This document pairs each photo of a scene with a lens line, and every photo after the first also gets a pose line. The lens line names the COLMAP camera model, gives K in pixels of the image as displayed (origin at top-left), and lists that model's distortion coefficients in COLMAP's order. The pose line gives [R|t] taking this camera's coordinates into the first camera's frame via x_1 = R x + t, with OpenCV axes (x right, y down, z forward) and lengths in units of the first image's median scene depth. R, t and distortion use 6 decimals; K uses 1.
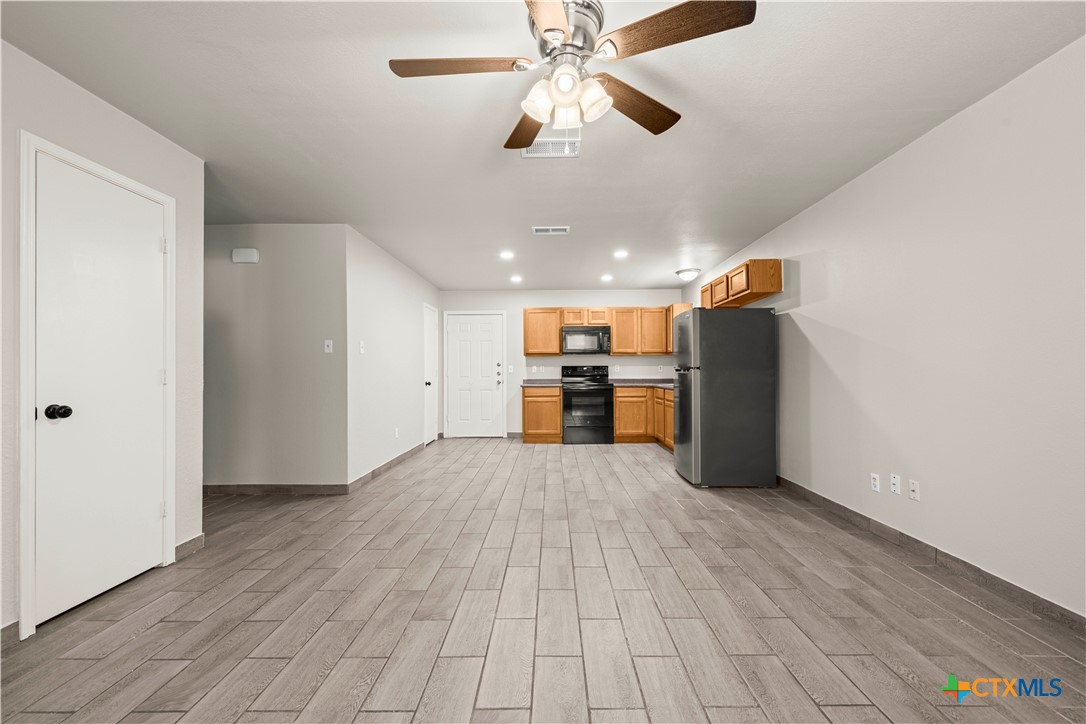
lens RADIAL K [[435.3, 0, 546.1], [0, 435.3, 371.2], [0, 0, 1]] dist [0.000555, -0.000038]
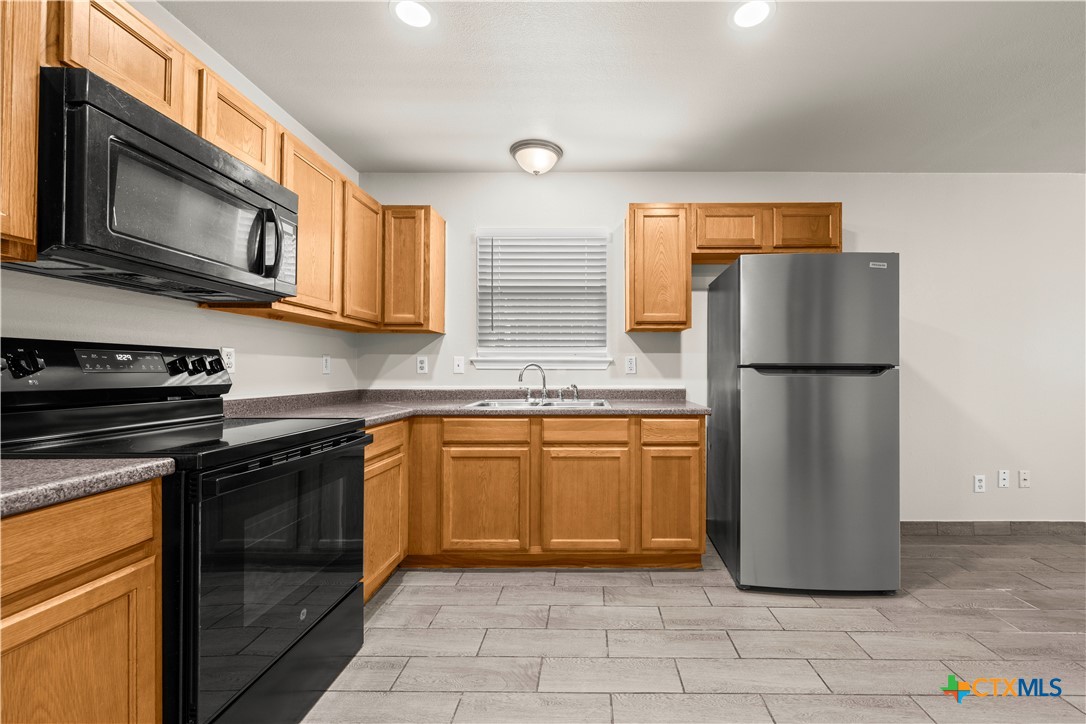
lens RADIAL K [[435.3, 0, 546.1], [0, 435.3, 371.2], [0, 0, 1]] dist [0.000555, -0.000038]
pose [[0.001573, 0.014202, 0.999898, -0.255780], [-0.001194, 0.999898, -0.014200, 0.010113], [-0.999998, -0.001172, 0.001590, 1.970725]]
